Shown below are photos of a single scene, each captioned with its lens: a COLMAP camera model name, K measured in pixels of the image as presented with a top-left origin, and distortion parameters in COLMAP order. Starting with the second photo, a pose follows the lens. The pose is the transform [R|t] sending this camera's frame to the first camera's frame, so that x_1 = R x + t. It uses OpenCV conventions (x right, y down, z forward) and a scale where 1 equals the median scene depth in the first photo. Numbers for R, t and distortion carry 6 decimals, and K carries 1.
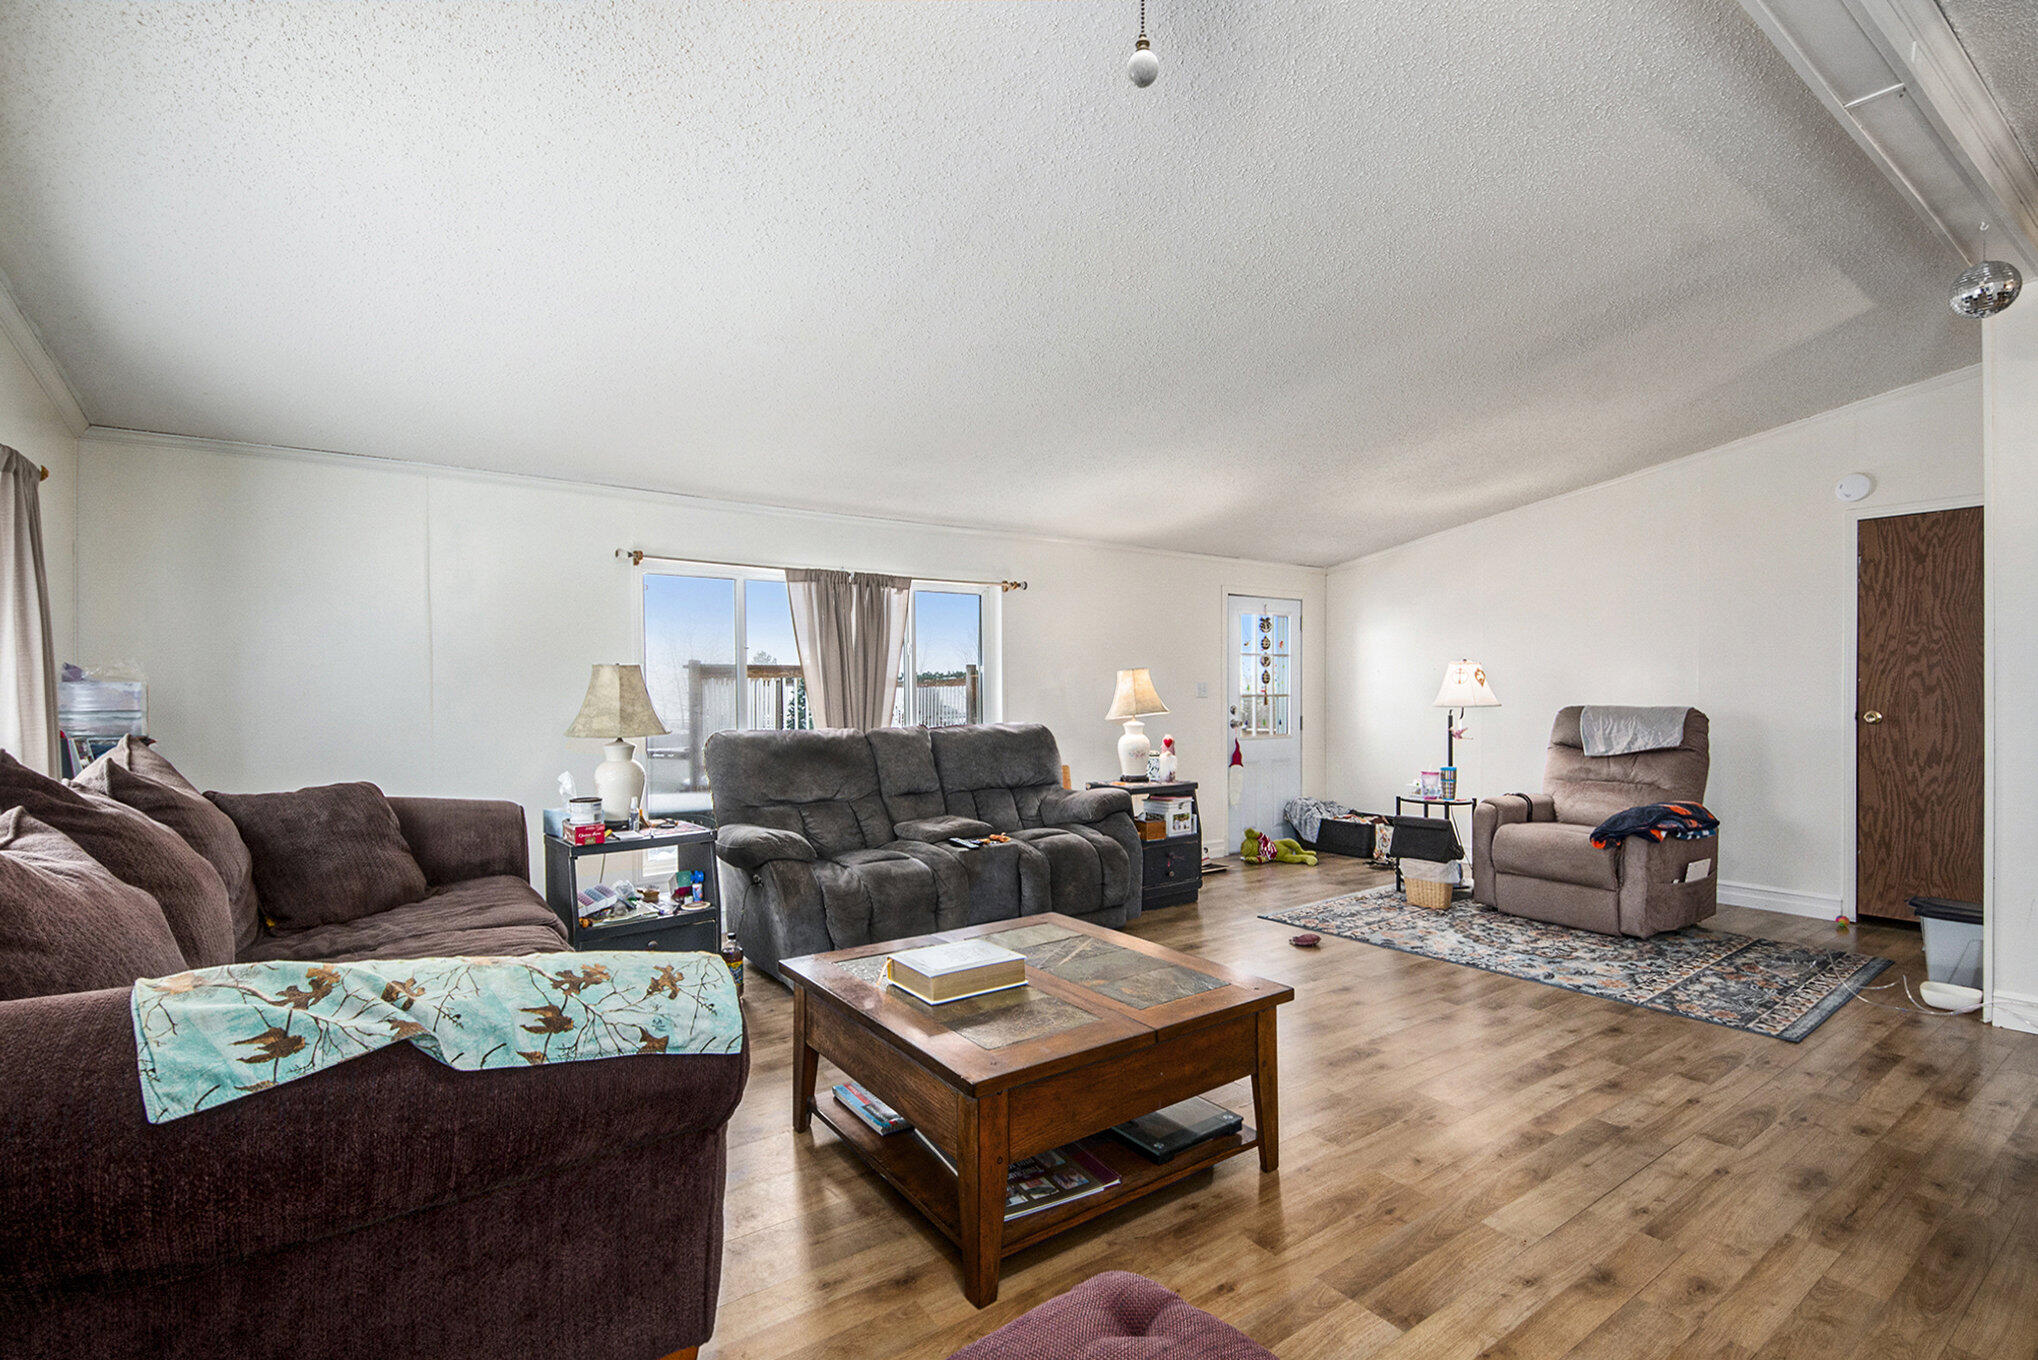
lens RADIAL K [[879.0, 0, 1008.4], [0, 879.0, 691.9], [0, 0, 1]] dist [0.000197, -0.000008]
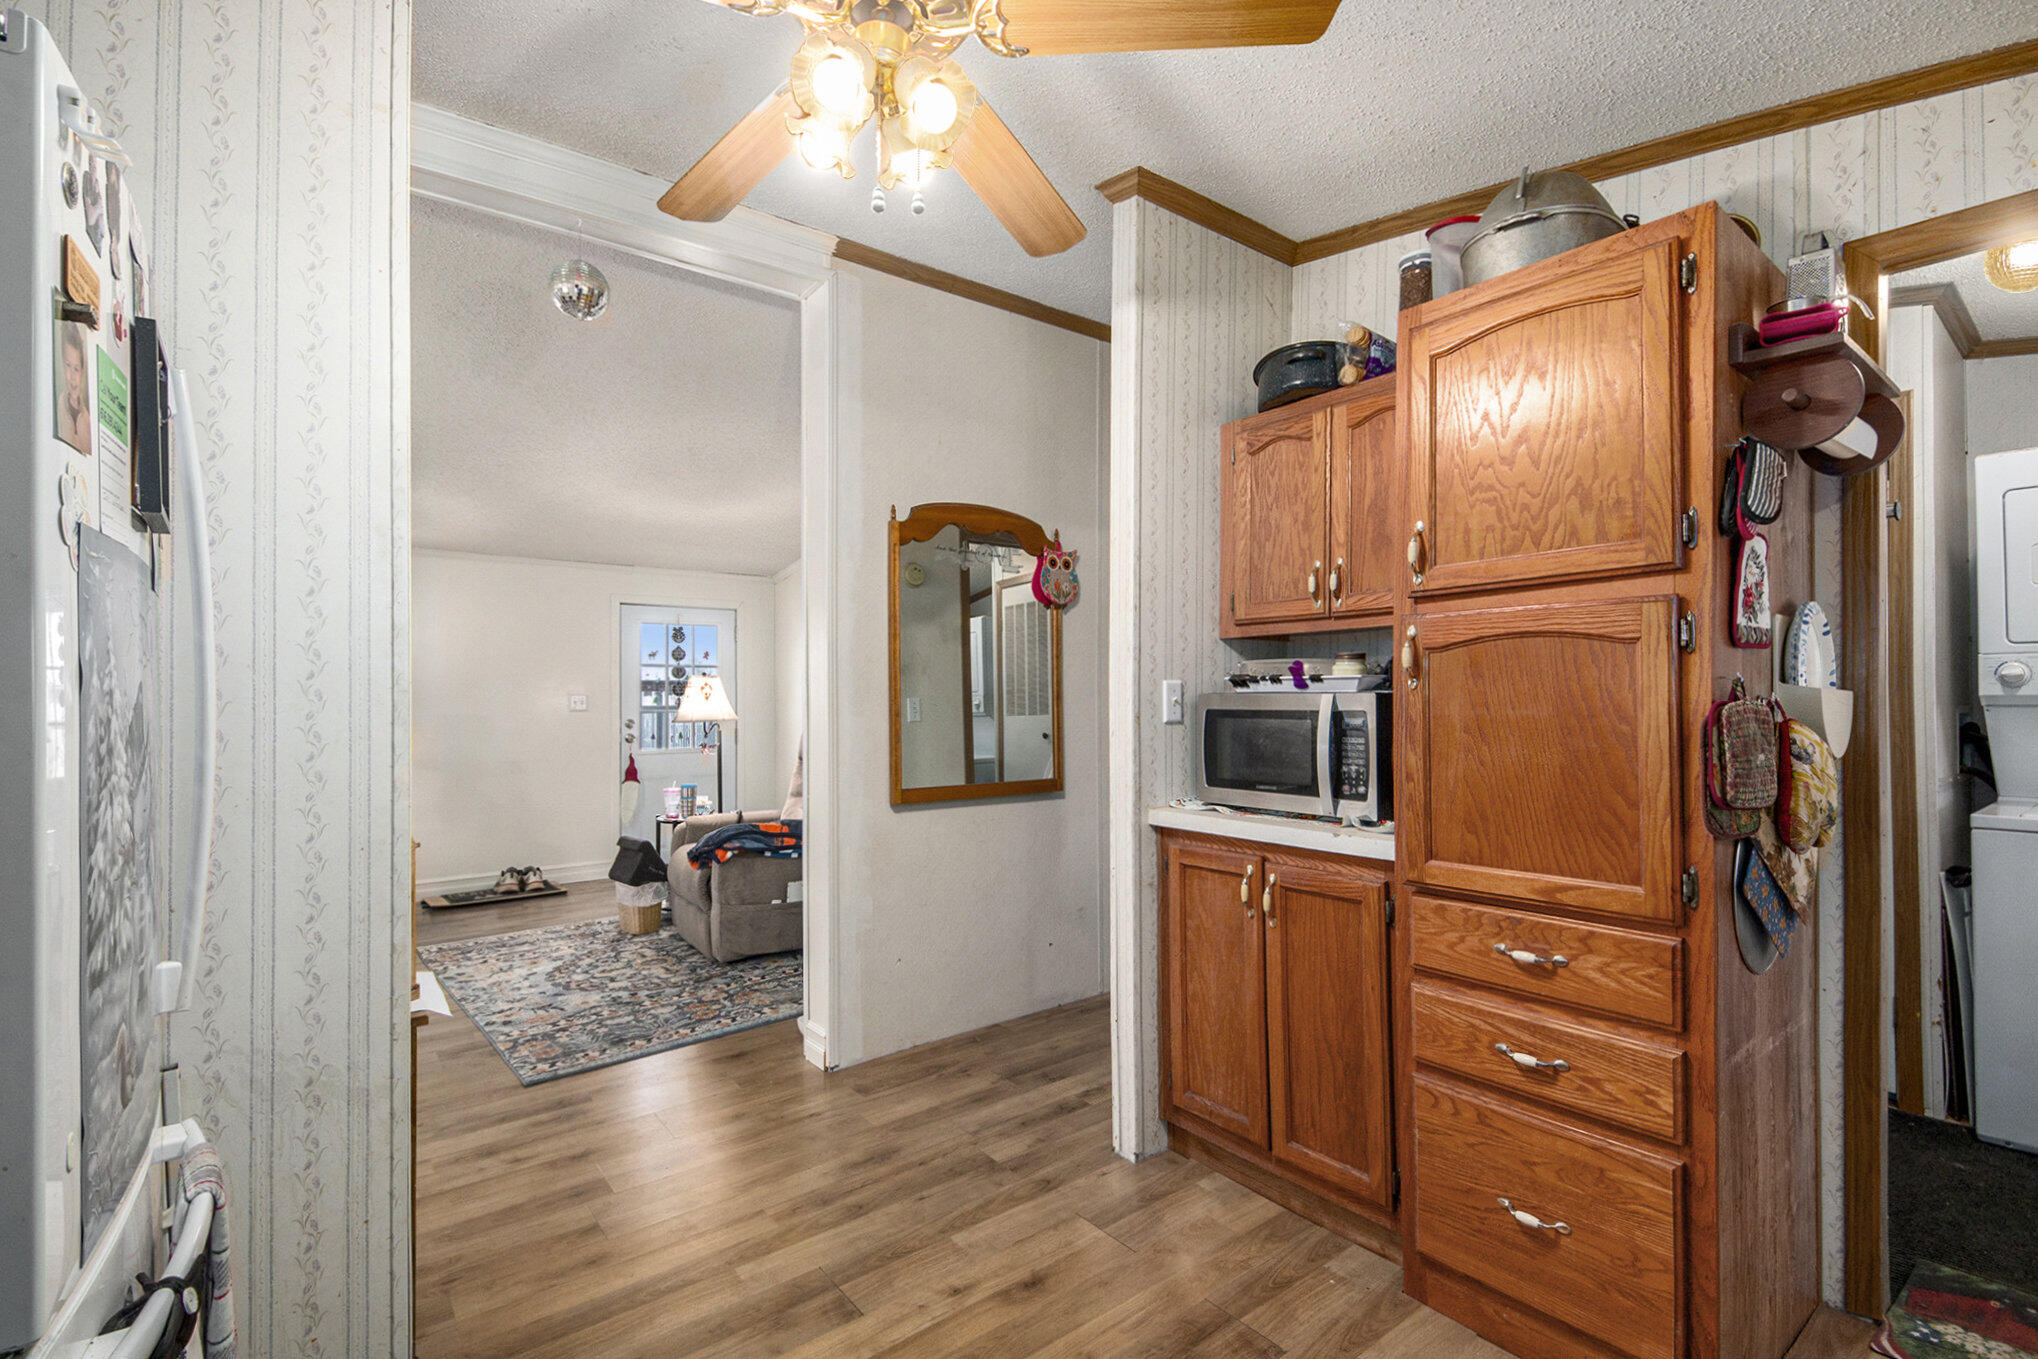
lens RADIAL K [[879.0, 0, 1008.4], [0, 879.0, 691.4], [0, 0, 1]] dist [0.000197, -0.000008]
pose [[0.997081, -0.010927, 0.075565, 0.949268], [0.011365, 0.999921, -0.005357, -0.008043], [-0.075501, 0.006200, 0.997126, 0.015124]]
